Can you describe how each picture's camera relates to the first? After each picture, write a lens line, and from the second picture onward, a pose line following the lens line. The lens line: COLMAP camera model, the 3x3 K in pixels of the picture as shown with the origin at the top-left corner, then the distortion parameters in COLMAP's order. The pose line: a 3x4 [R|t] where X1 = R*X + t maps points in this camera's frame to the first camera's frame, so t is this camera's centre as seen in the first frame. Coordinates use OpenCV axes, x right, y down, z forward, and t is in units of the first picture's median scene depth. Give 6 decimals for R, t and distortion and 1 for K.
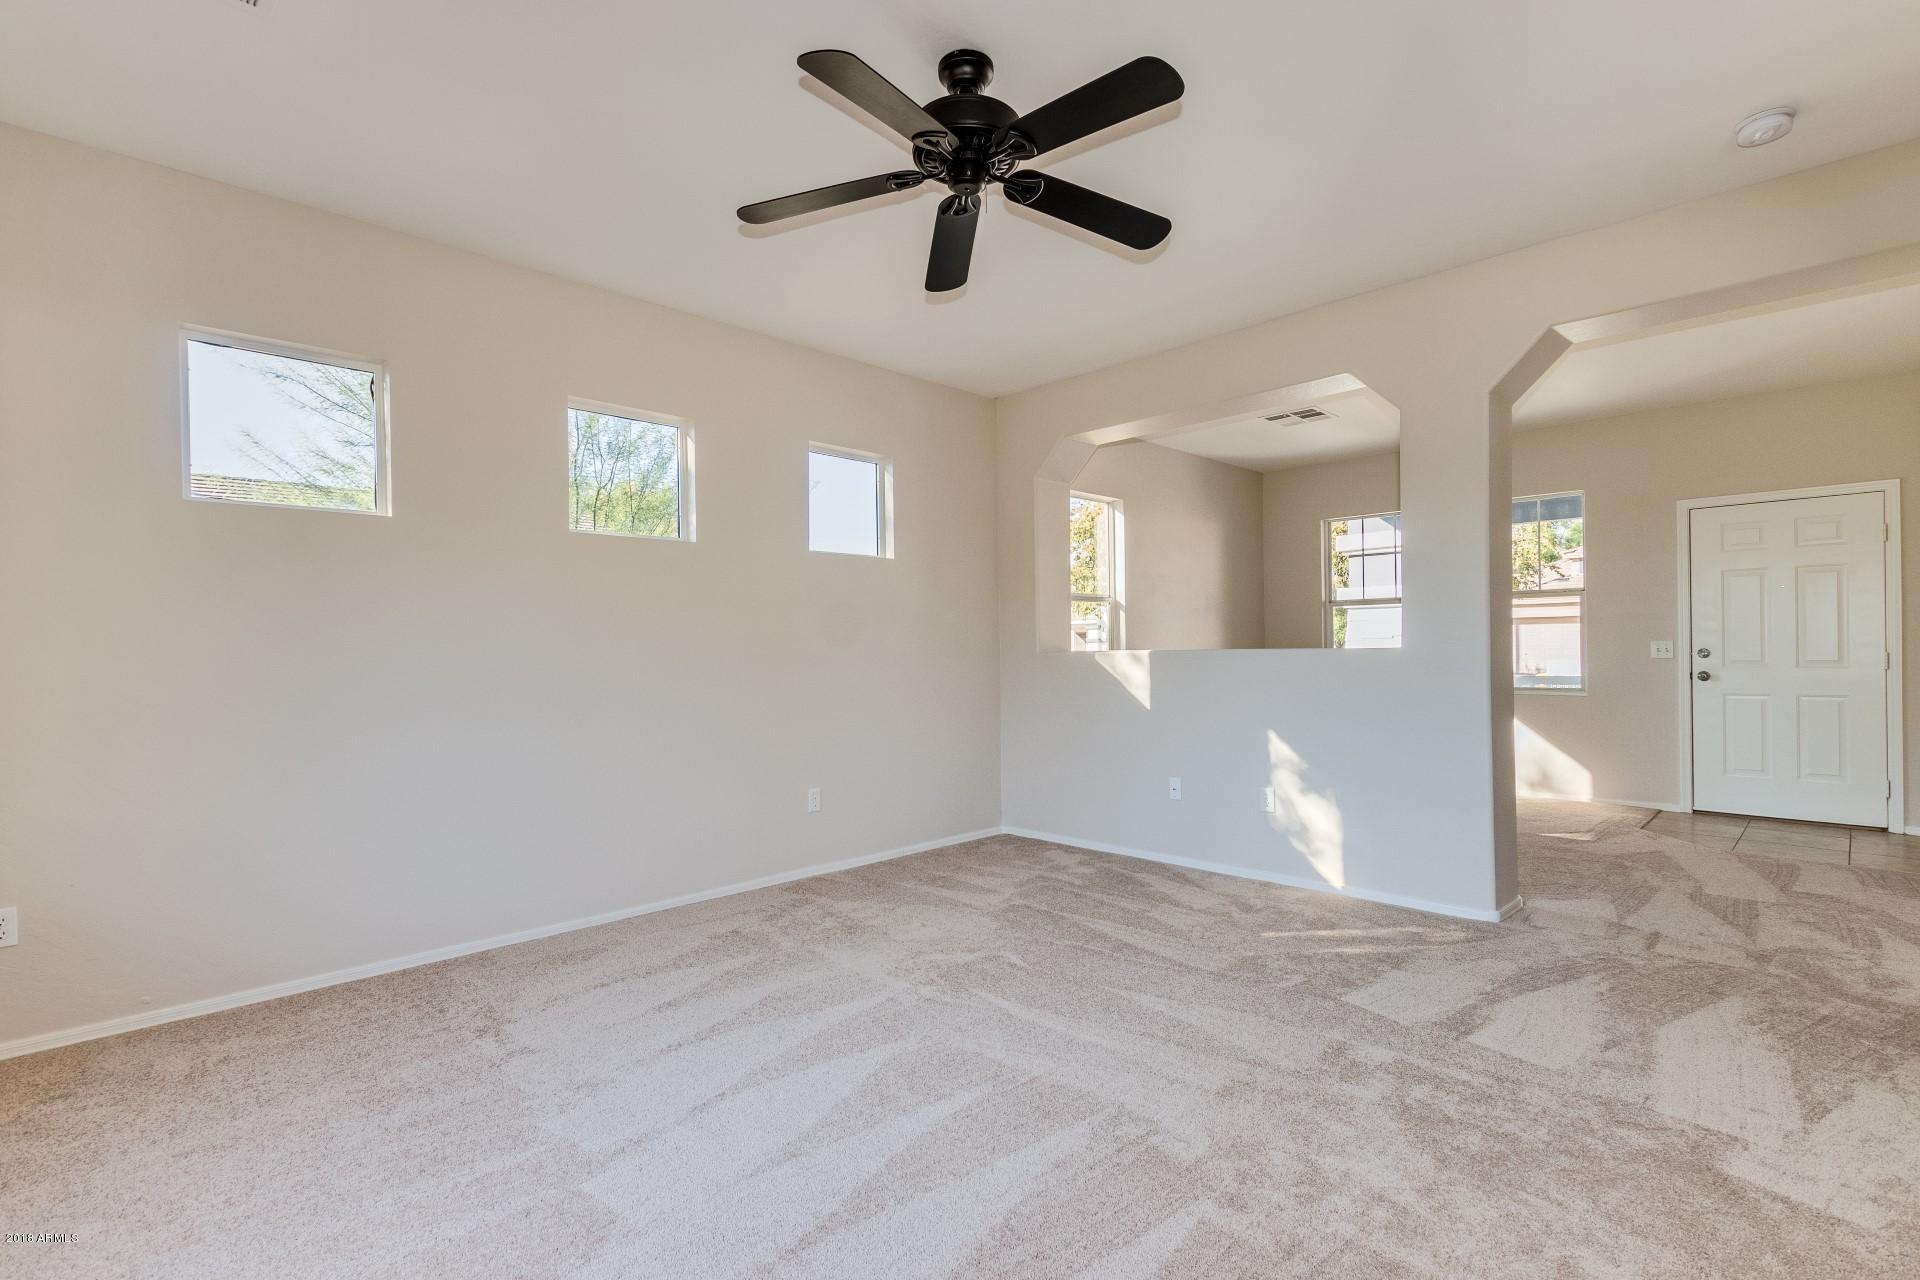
lens RADIAL K [[888.3, 0, 966.6], [0, 888.3, 651.0], [0, 0, 1]] dist [0.005121, -0.001826]
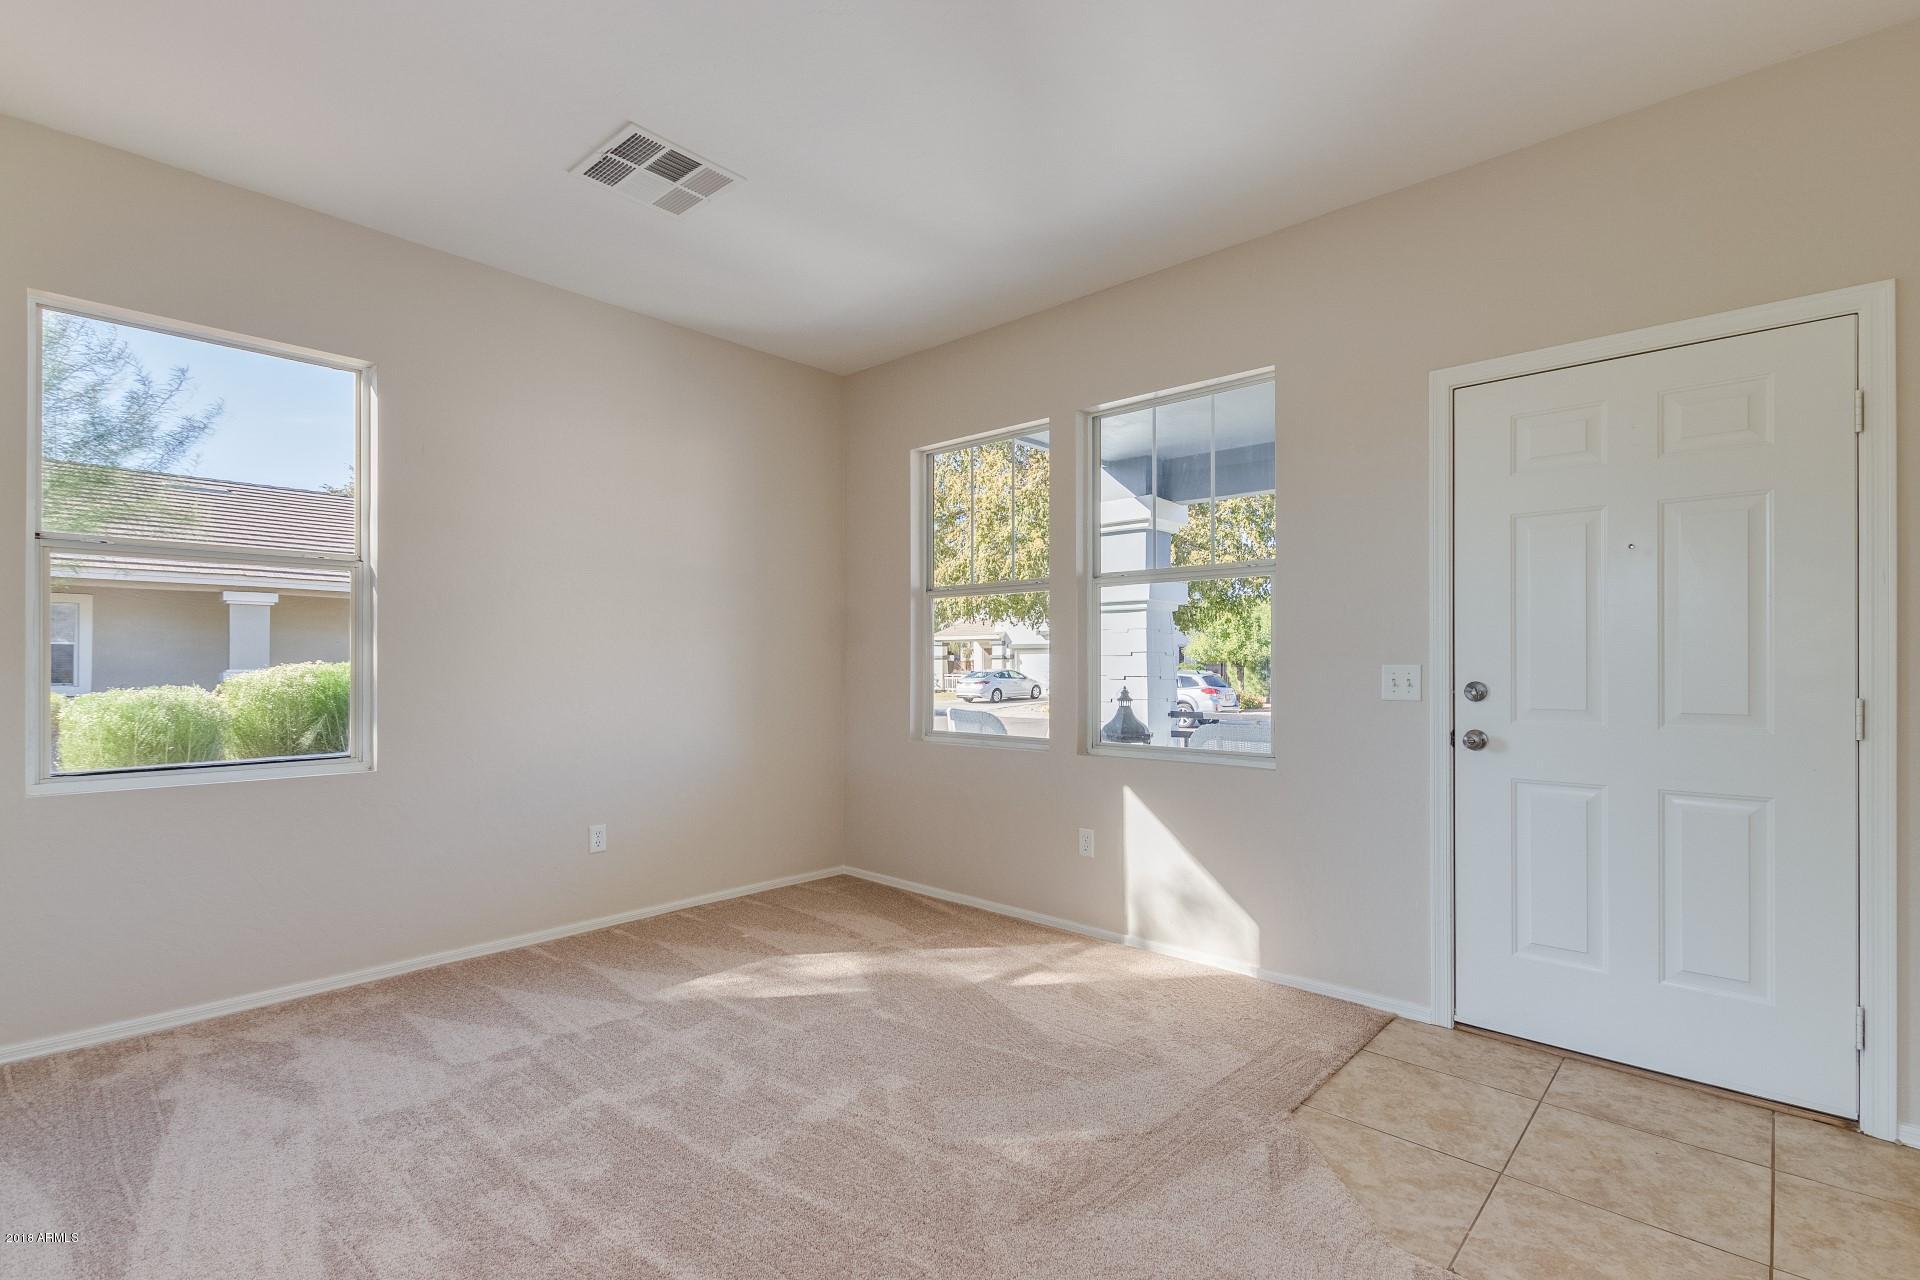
lens RADIAL K [[888.3, 0, 966.4], [0, 888.3, 660.4], [0, 0, 1]] dist [0.005121, -0.001826]
pose [[0.998248, 0.014336, 0.057400, 0.528343], [-0.013988, 0.999881, -0.006460, -0.007185], [-0.057485, 0.005646, 0.998330, 0.542946]]
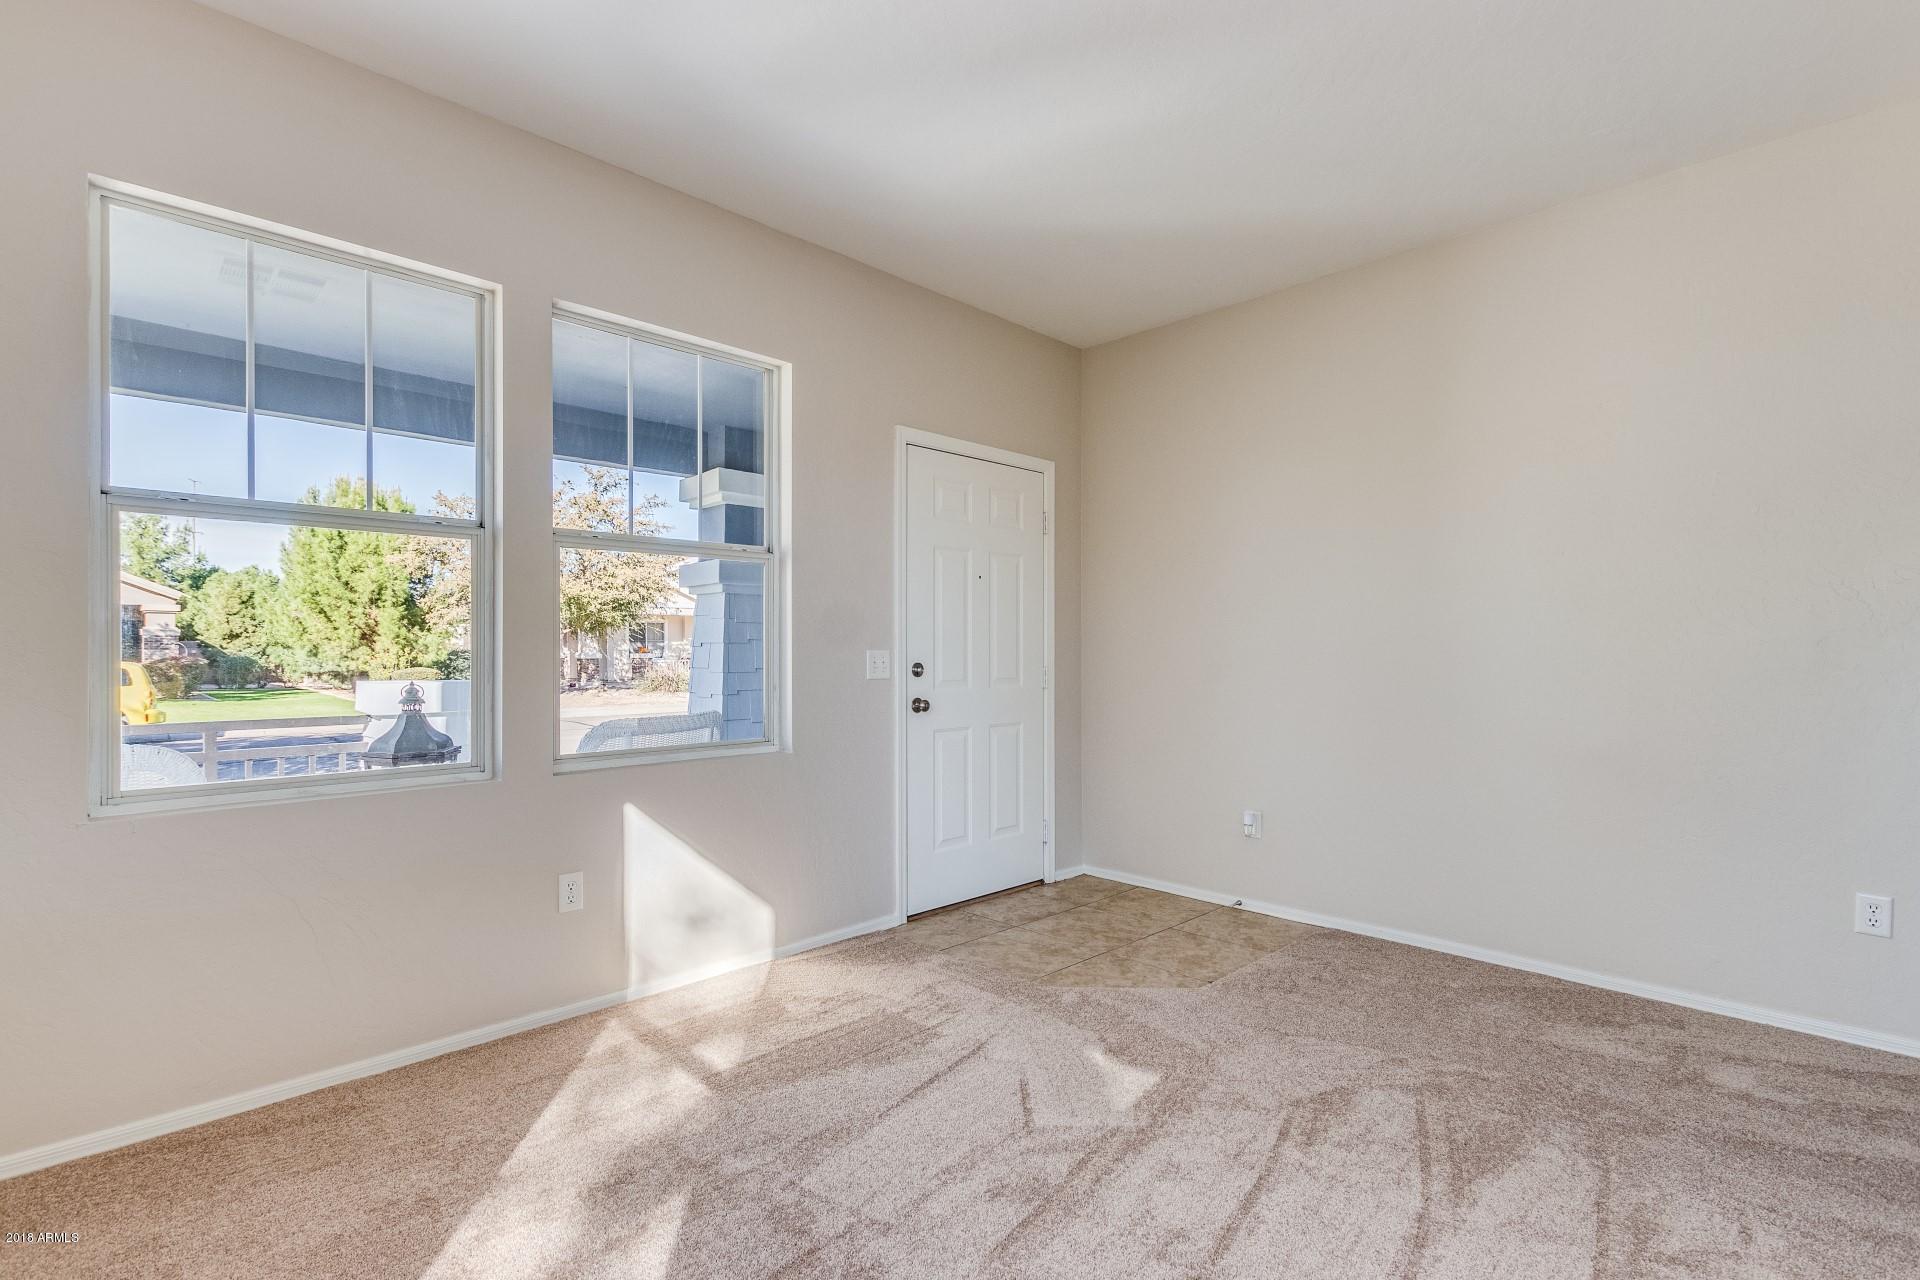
lens RADIAL K [[888.3, 0, 956.5], [0, 888.3, 640.3], [0, 0, 1]] dist [0.005121, -0.001826]
pose [[0.003682, 0.023890, 0.999708, 0.179558], [0.004439, 0.999704, -0.023907, -0.003279], [-0.999983, 0.004525, 0.003575, 0.963908]]
